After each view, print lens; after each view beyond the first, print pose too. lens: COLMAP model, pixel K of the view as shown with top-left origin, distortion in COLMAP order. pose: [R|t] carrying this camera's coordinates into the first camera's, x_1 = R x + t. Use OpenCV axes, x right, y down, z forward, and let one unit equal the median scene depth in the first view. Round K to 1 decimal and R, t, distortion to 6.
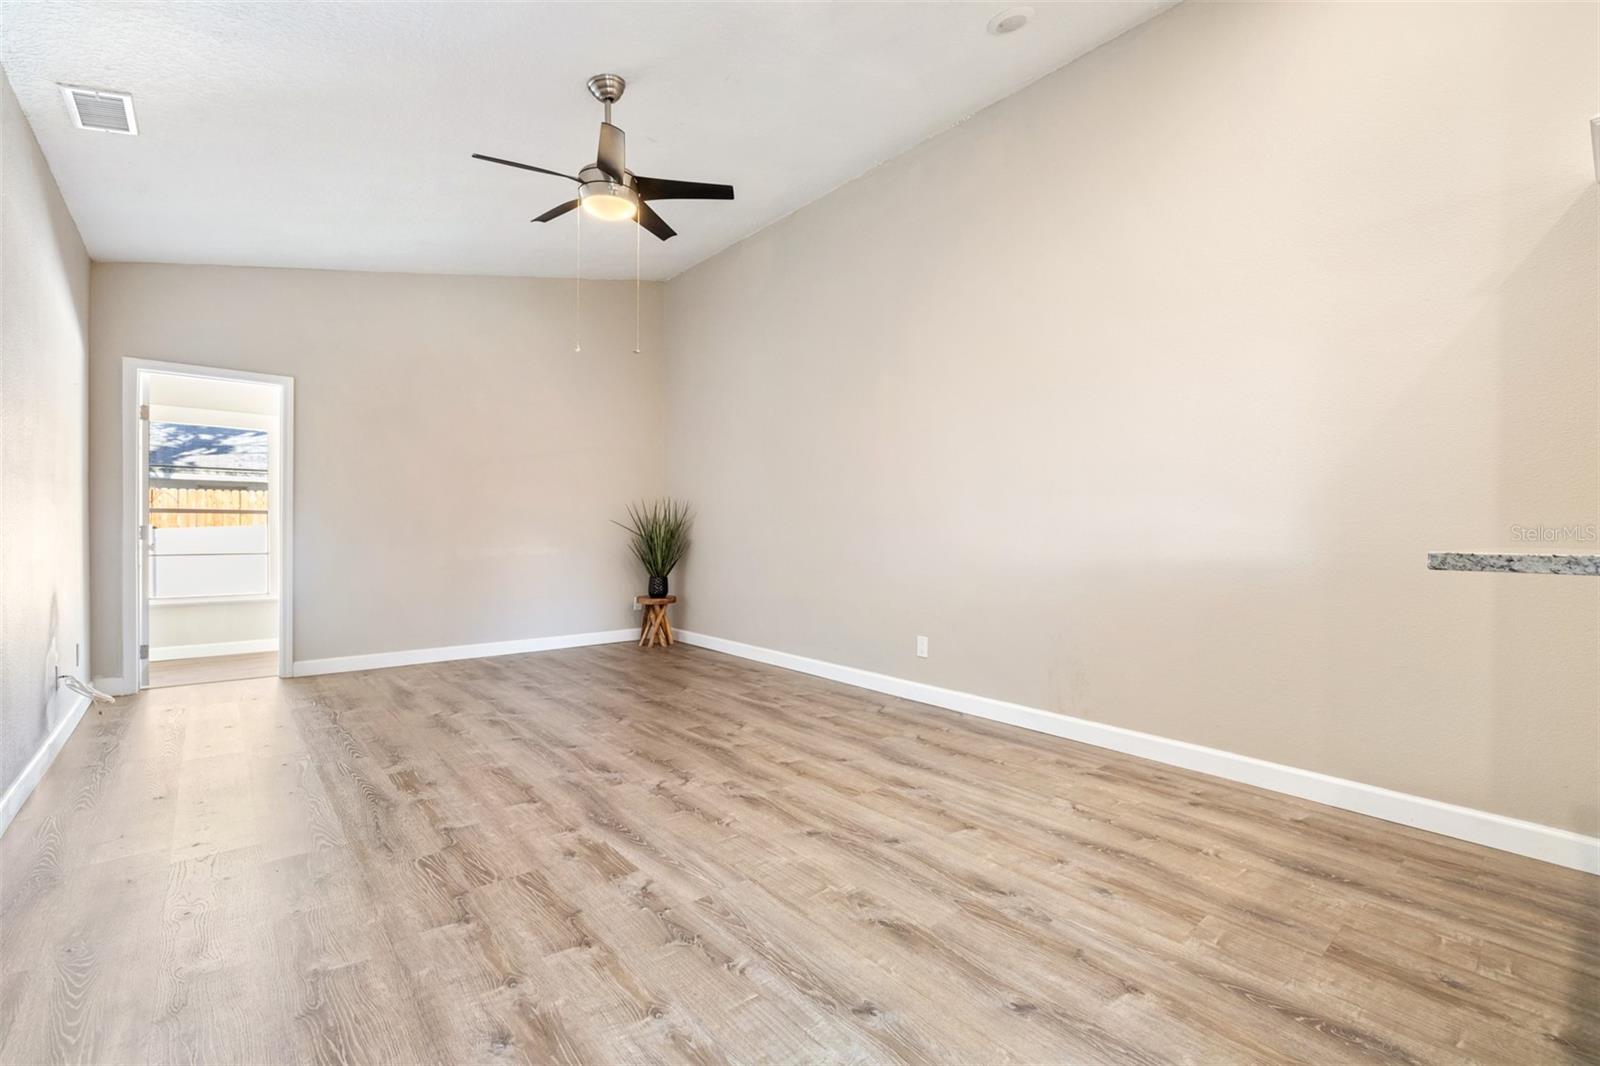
lens RADIAL K [[689.0, 0, 798.3], [0, 689.0, 538.1], [0, 0, 1]] dist [0.001727, -0.000008]
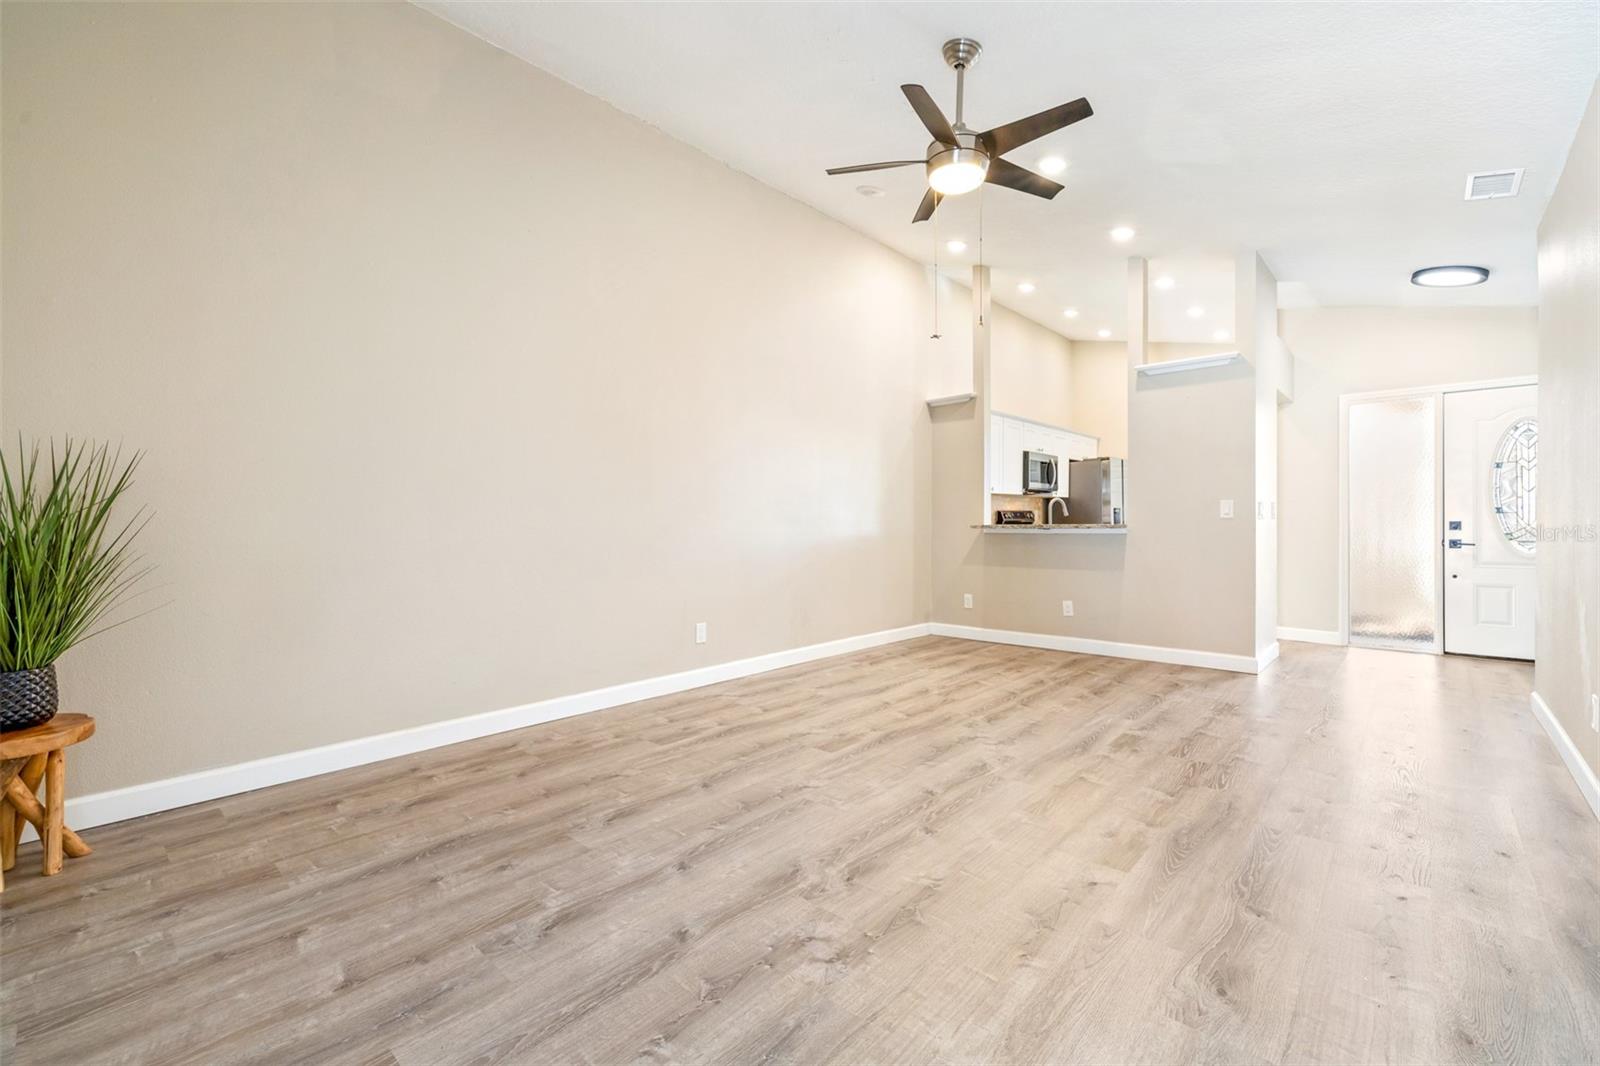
lens RADIAL K [[680.0, 0, 797.7], [0, 680.0, 525.4], [0, 0, 1]] dist [0.003218, 0.000240]
pose [[-0.123382, -0.013158, 0.992272, -1.172058], [0.015200, 0.999770, 0.015148, -0.025561], [-0.992243, 0.016952, -0.123154, 1.335334]]
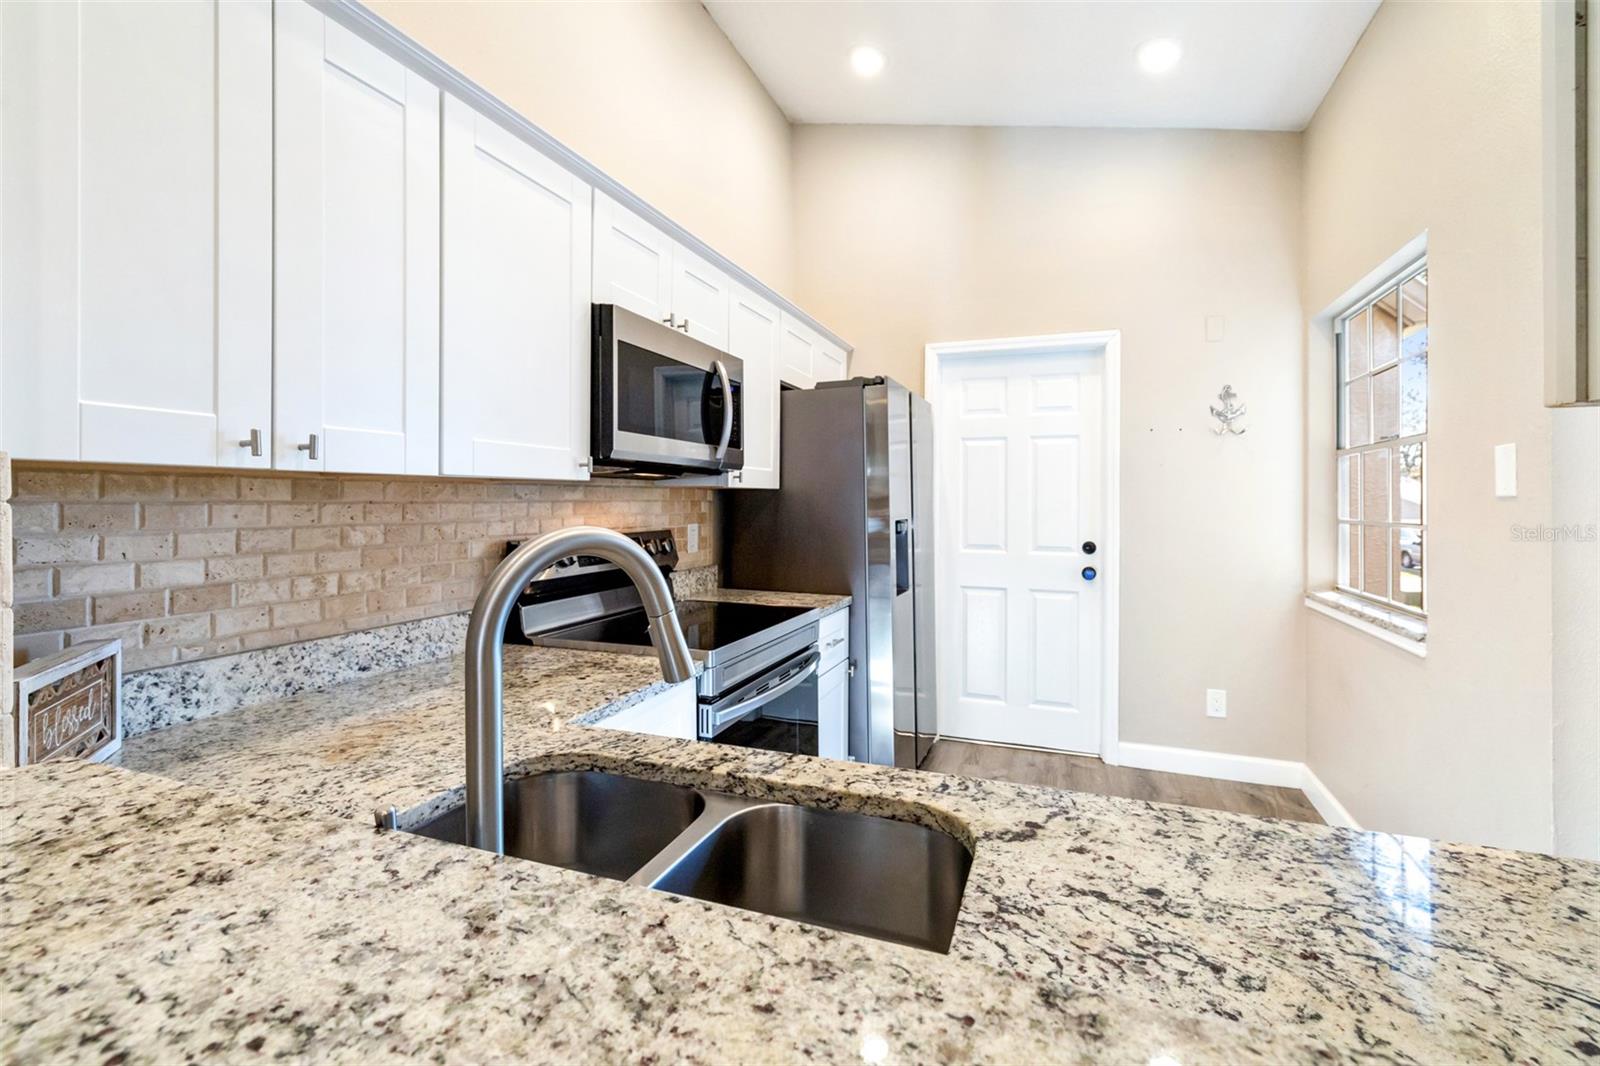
lens RADIAL K [[700.9, 0, 801.6], [0, 700.9, 501.5], [0, 0, 1]] dist [-0.000673, 0.000040]
pose [[-0.480573, -0.009336, 0.876905, 0.416790], [0.007028, 0.999870, 0.014496, -0.073416], [-0.876927, 0.013129, -0.480445, 0.424645]]
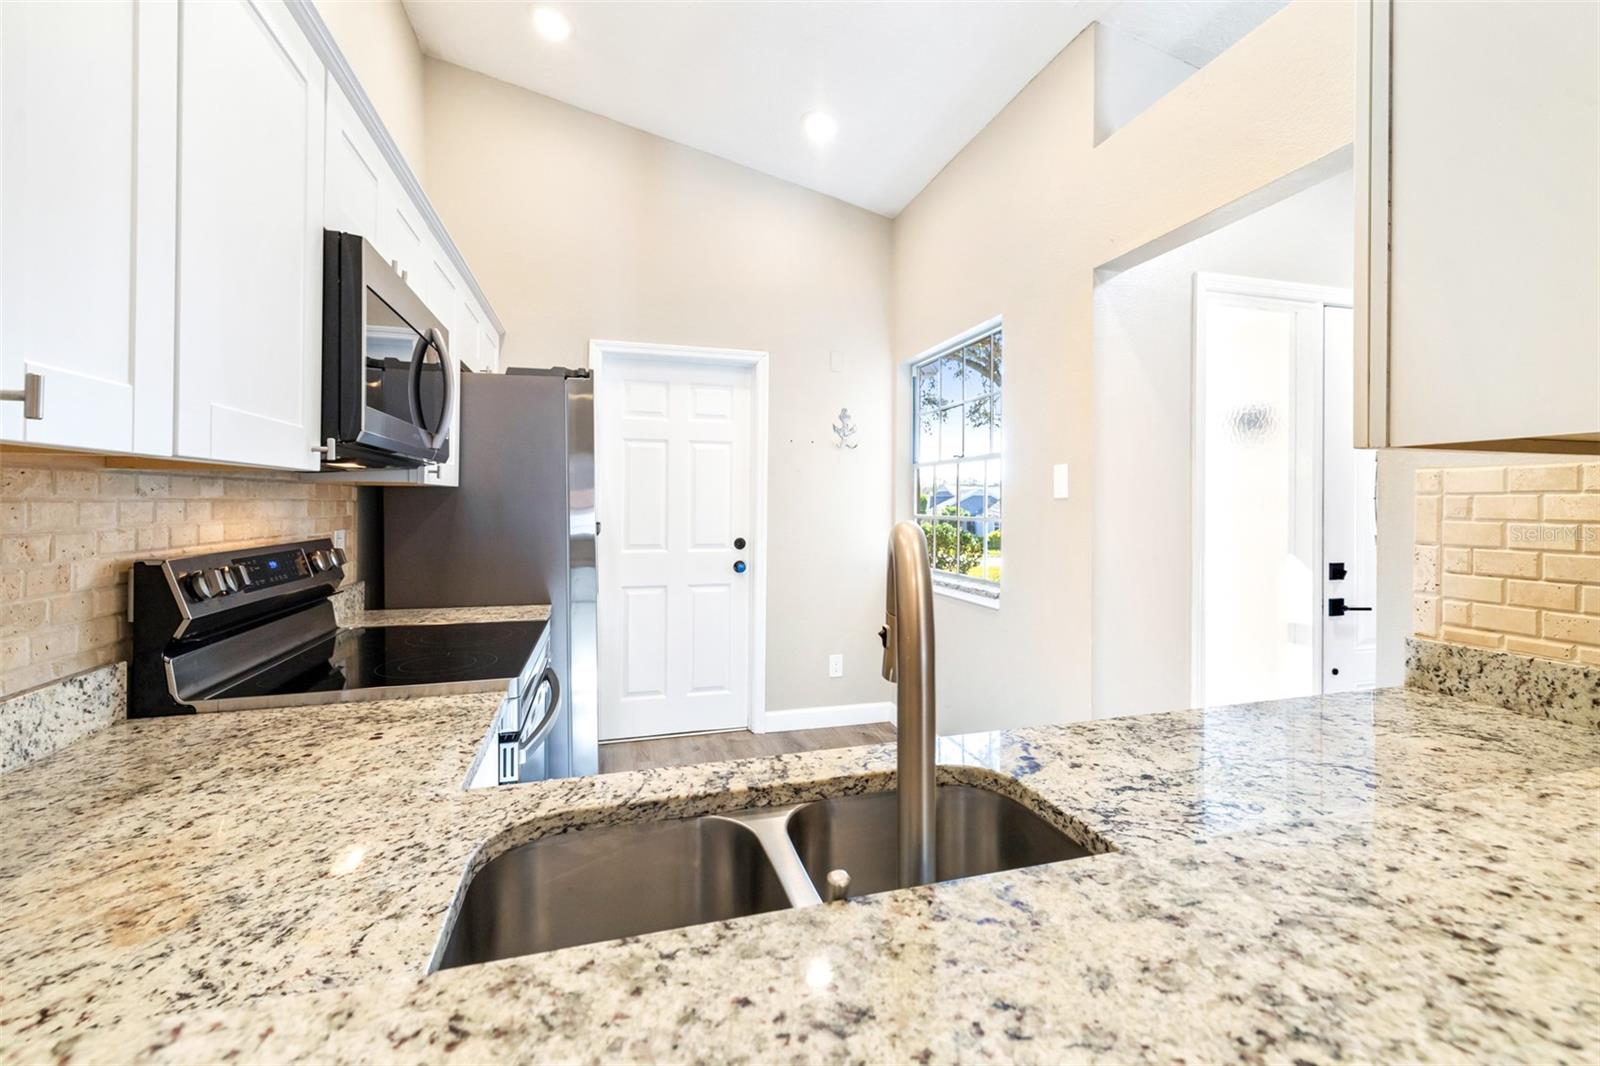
lens RADIAL K [[691.0, 0, 808.0], [0, 691.0, 506.0], [0, 0, 1]] dist [-0.000229, -0.000340]
pose [[-0.915032, -0.011057, 0.403230, 0.571864], [-0.003275, 0.999795, 0.019983, -0.071895], [-0.403368, 0.016965, -0.914881, 0.561993]]
